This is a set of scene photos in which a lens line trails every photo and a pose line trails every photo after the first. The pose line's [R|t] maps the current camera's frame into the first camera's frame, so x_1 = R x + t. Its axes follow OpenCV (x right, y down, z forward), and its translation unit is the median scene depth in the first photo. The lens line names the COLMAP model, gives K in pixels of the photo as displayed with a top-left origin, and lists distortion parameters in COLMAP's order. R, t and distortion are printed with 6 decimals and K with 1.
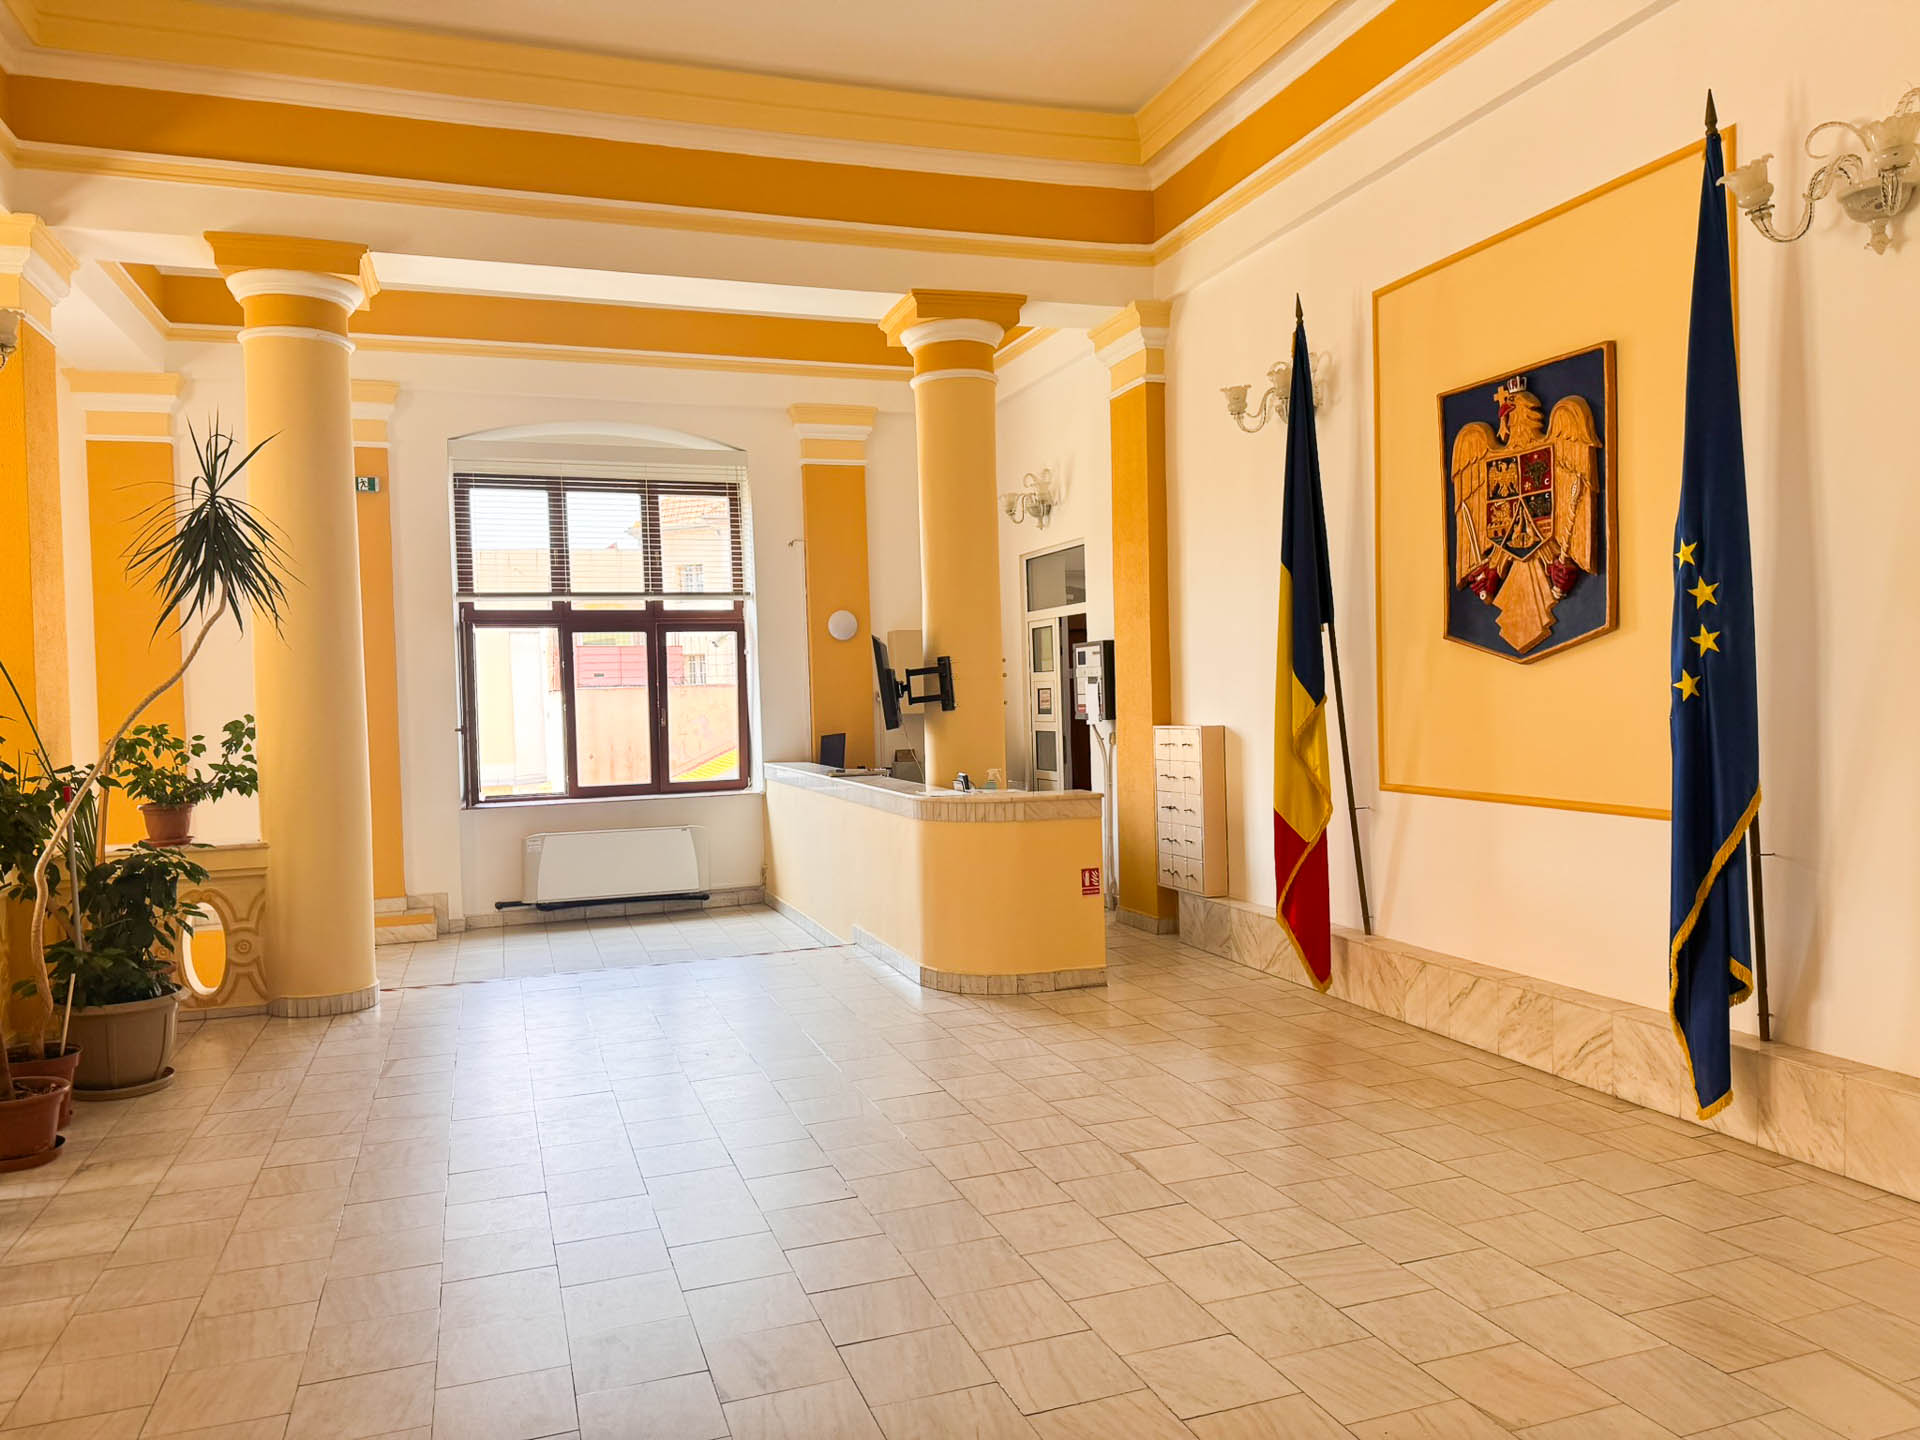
lens RADIAL K [[1323.4, 0, 961.0], [0, 1323.4, 723.0], [0, 0, 1]] dist [-0.001907, -0.002327]
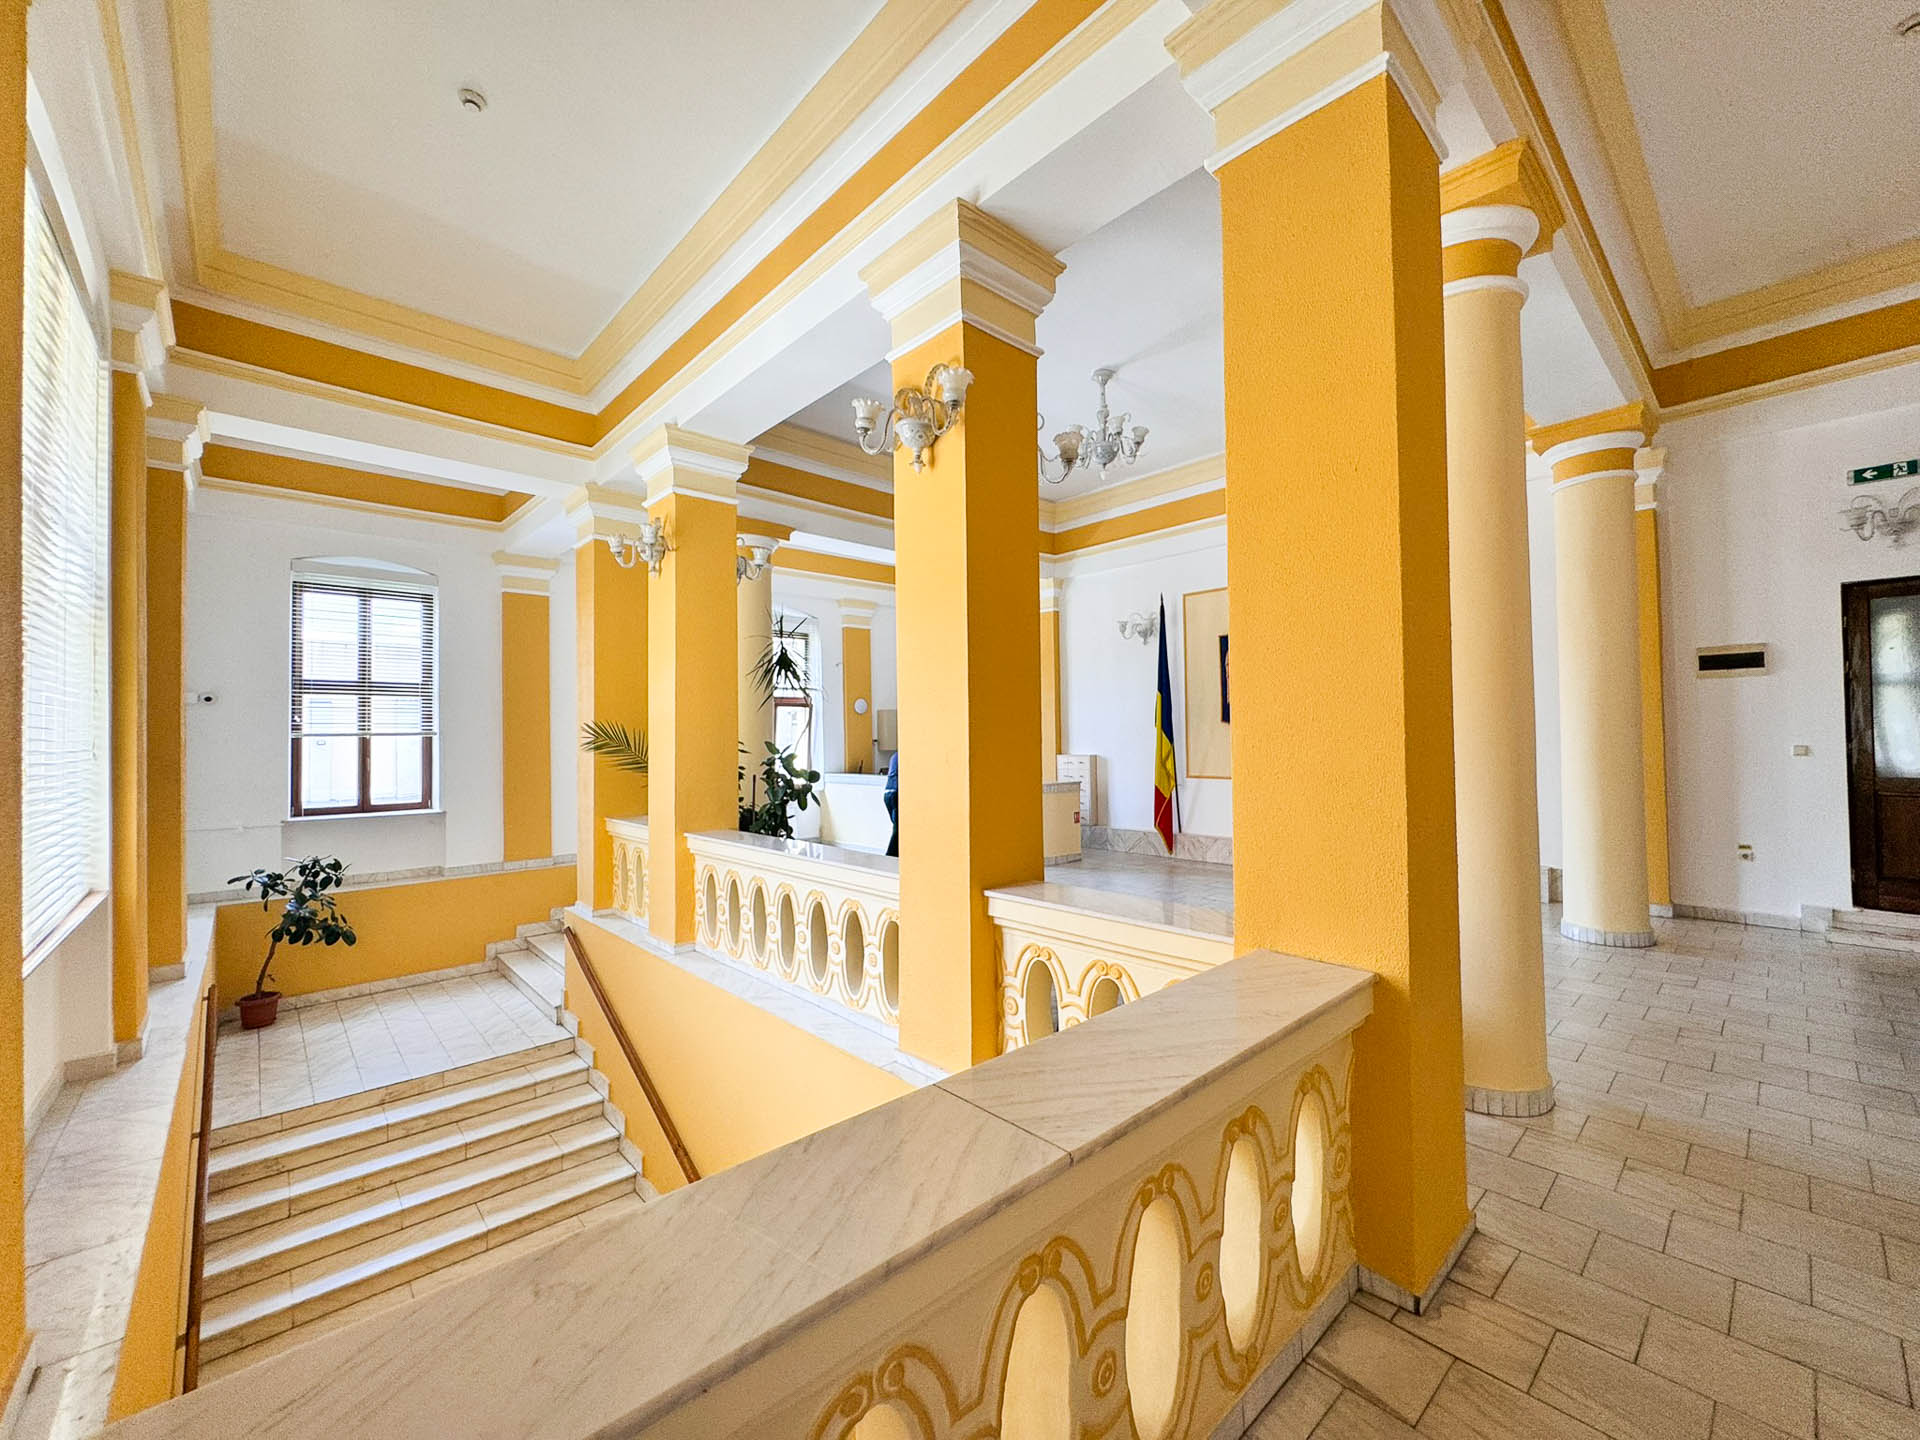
lens RADIAL K [[779.8, 0, 956.9], [0, 779.8, 691.3], [0, 0, 1]] dist [0.004341, 0.000296]
pose [[0.907268, 0.033424, 0.419222, -0.003909], [0.003358, 0.996229, -0.086695, 0.000064], [-0.420539, 0.080064, 0.903735, -0.001230]]
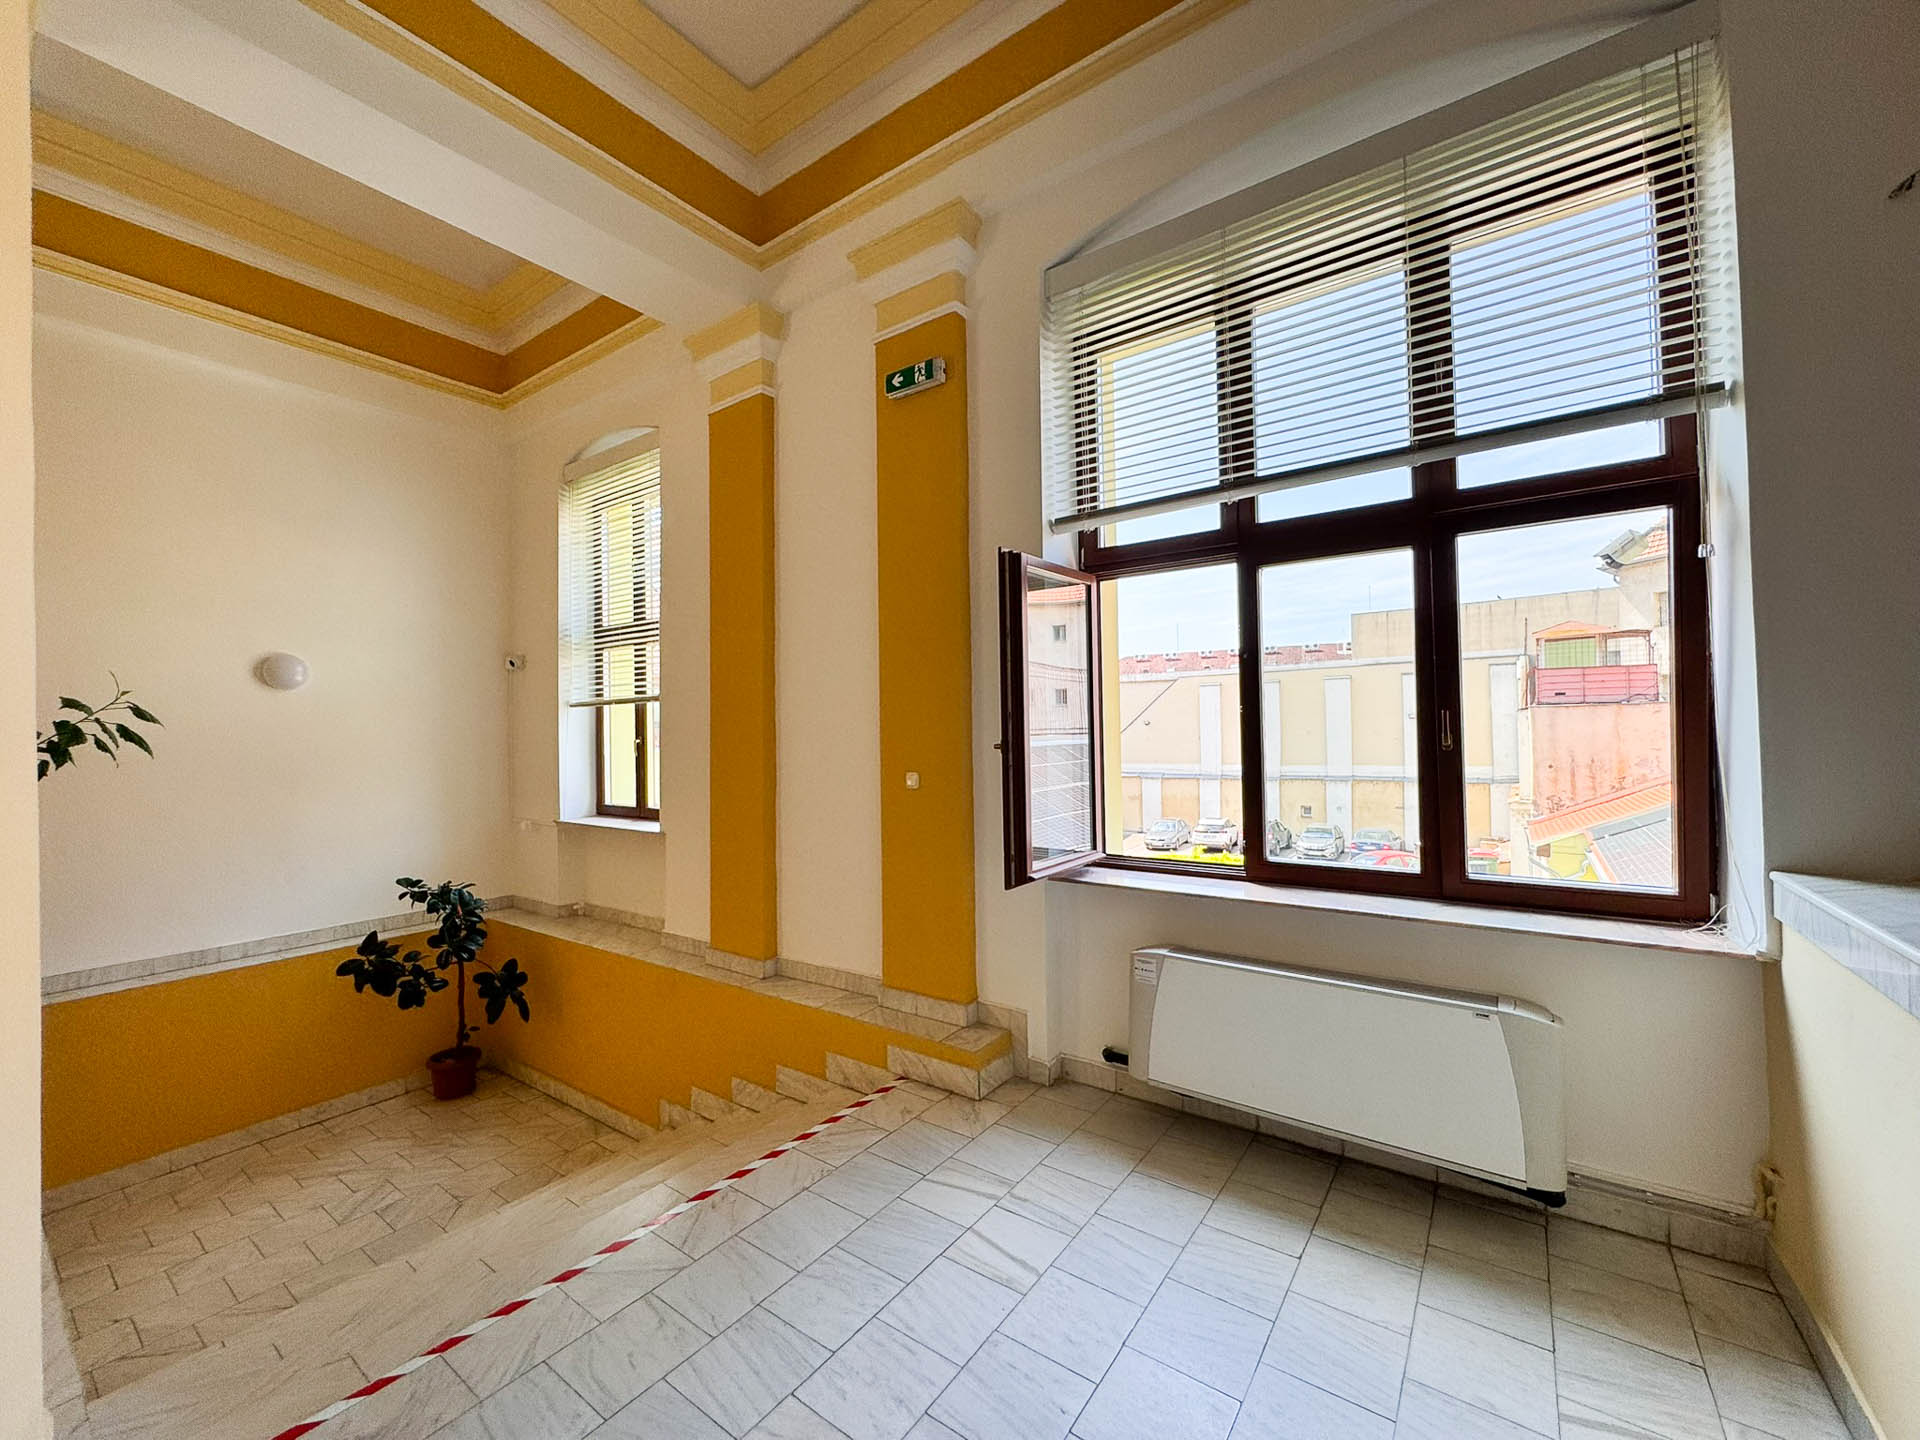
lens RADIAL K [[779.8, 0, 965.6], [0, 779.8, 727.3], [0, 0, 1]] dist [0.004341, 0.000296]
pose [[0.586460, 0.009624, -0.809921, -0.120039], [-0.014747, 0.999891, 0.001204, -0.003148], [0.809844, 0.011238, 0.586538, 0.795332]]
